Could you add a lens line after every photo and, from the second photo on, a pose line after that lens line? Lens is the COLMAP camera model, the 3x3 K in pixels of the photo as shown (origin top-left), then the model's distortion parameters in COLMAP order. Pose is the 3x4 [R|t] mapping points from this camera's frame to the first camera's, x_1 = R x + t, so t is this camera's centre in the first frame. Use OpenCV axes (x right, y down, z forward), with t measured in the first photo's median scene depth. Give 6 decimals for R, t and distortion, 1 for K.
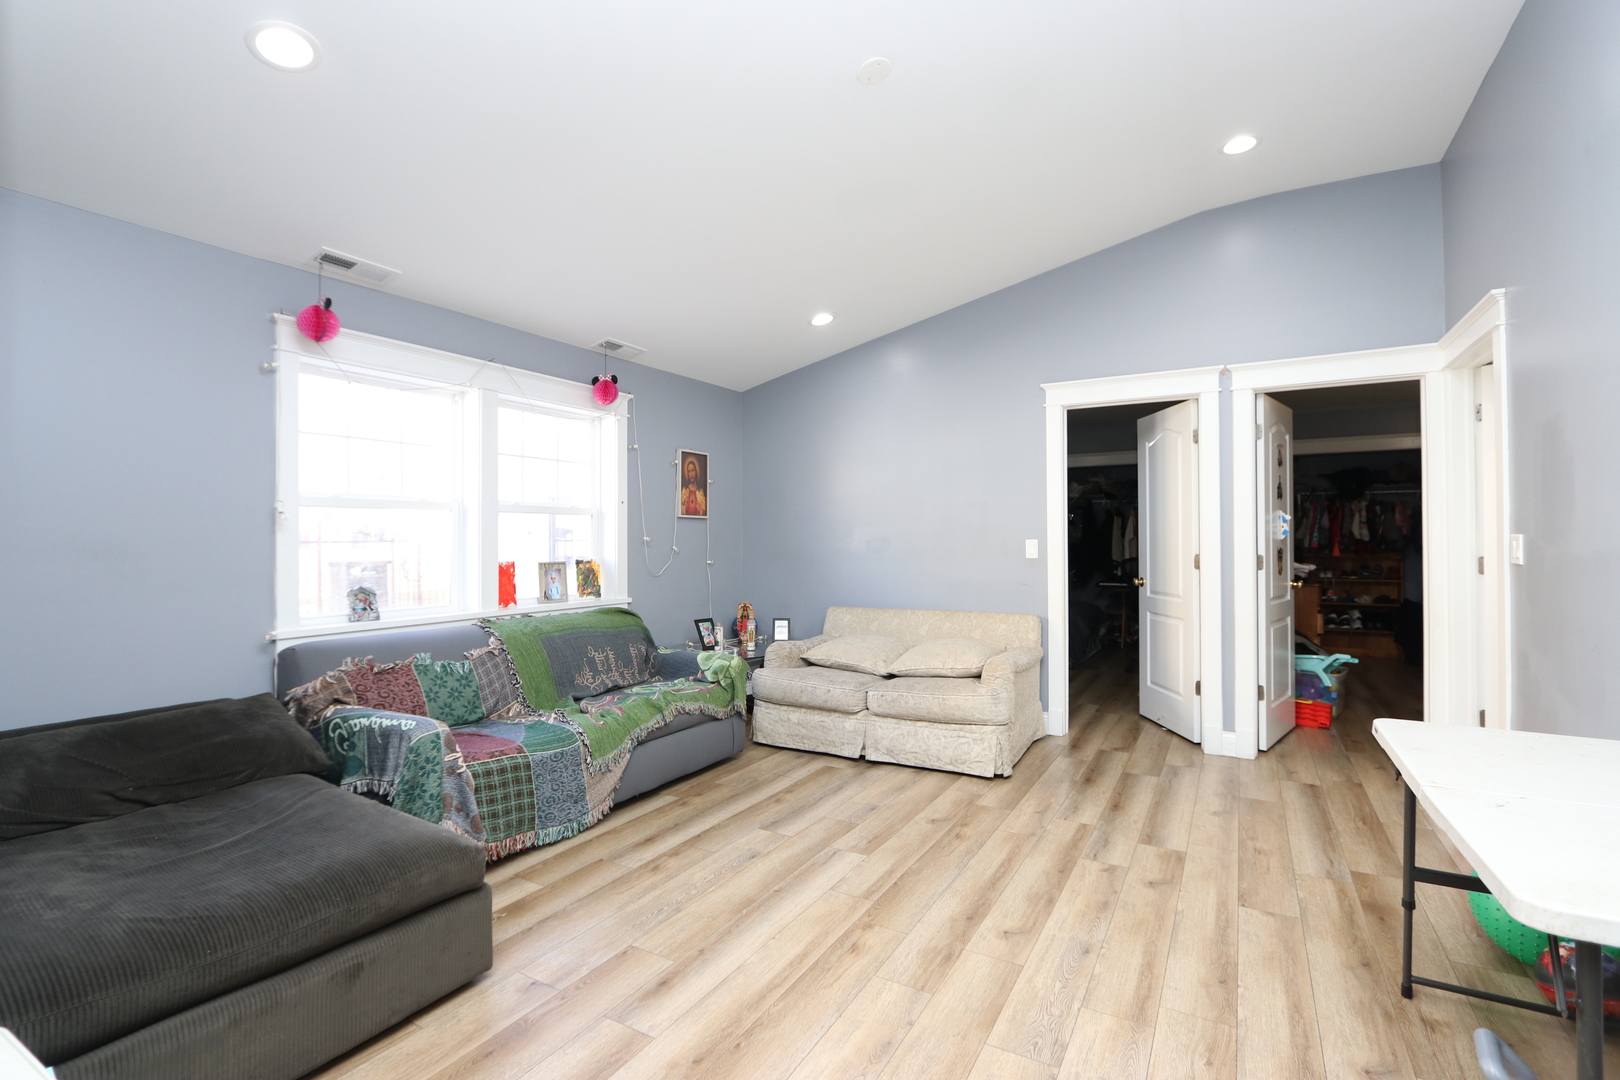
lens RADIAL K [[741.1, 0, 797.3], [0, 741.1, 542.9], [0, 0, 1]] dist [-0.018869, -0.000760]
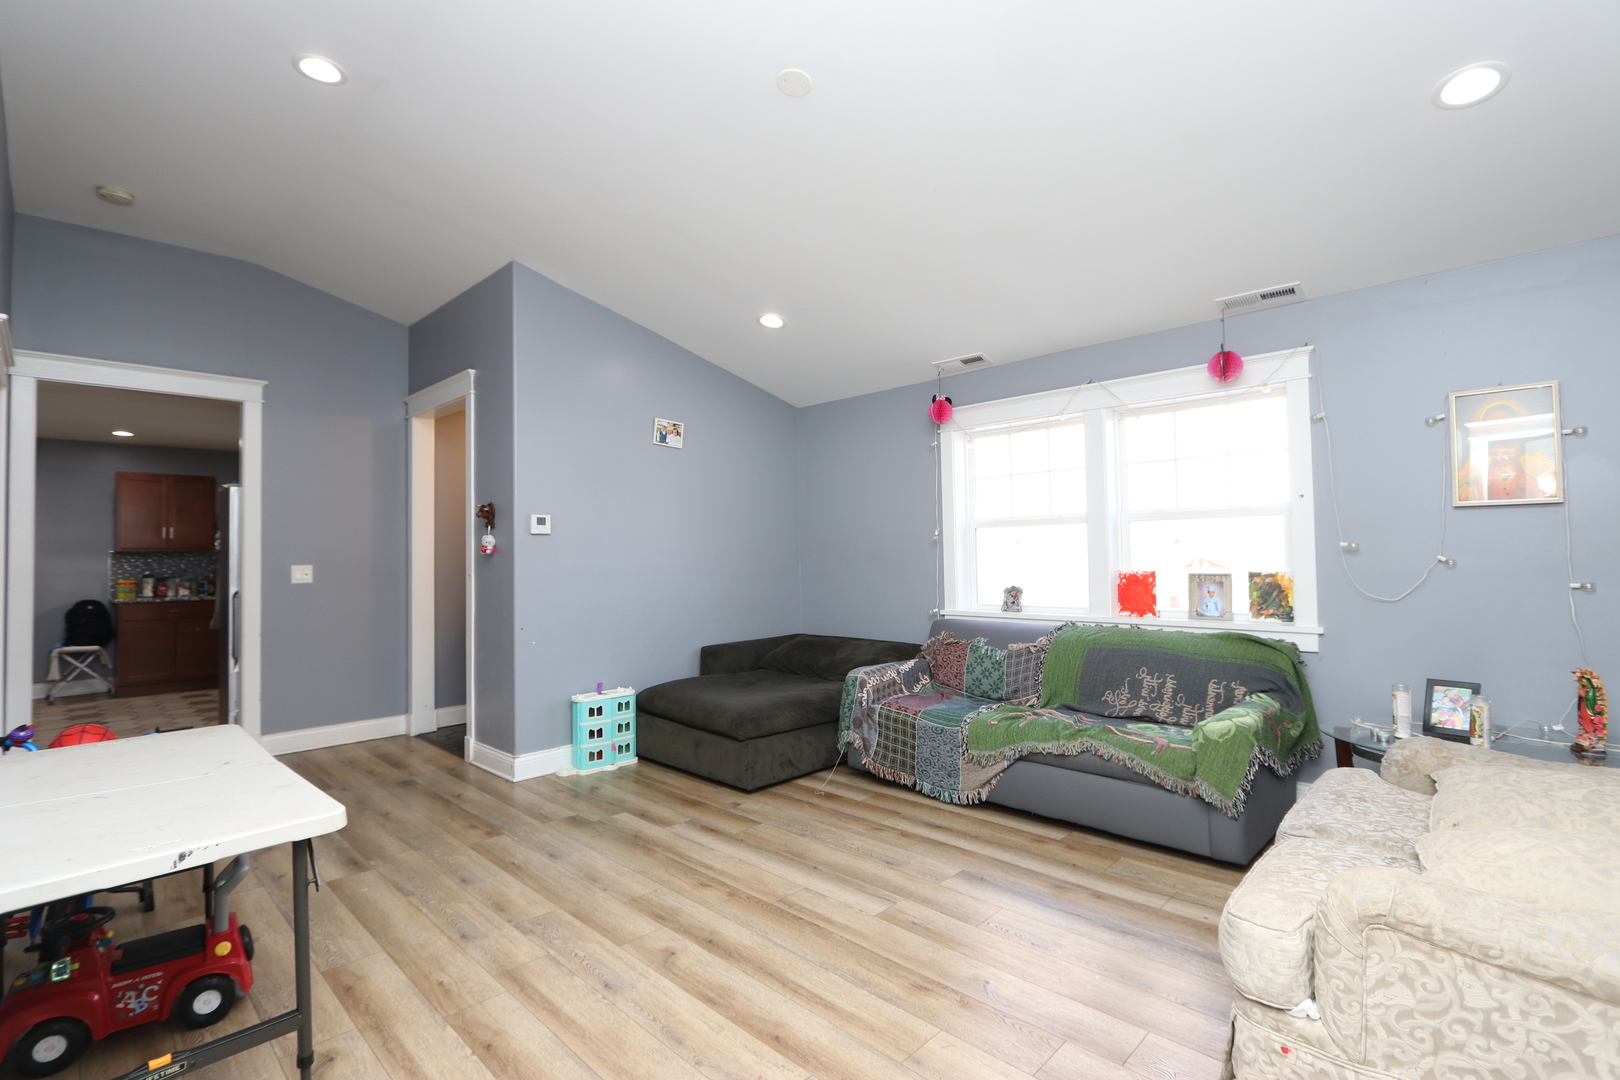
lens RADIAL K [[741.1, 0, 798.5], [0, 741.1, 538.8], [0, 0, 1]] dist [-0.018869, -0.000760]
pose [[-0.237636, -0.012905, -0.971269, 0.822288], [0.014596, 0.999751, -0.016855, -0.009843], [0.971245, -0.018182, -0.237388, 0.951001]]
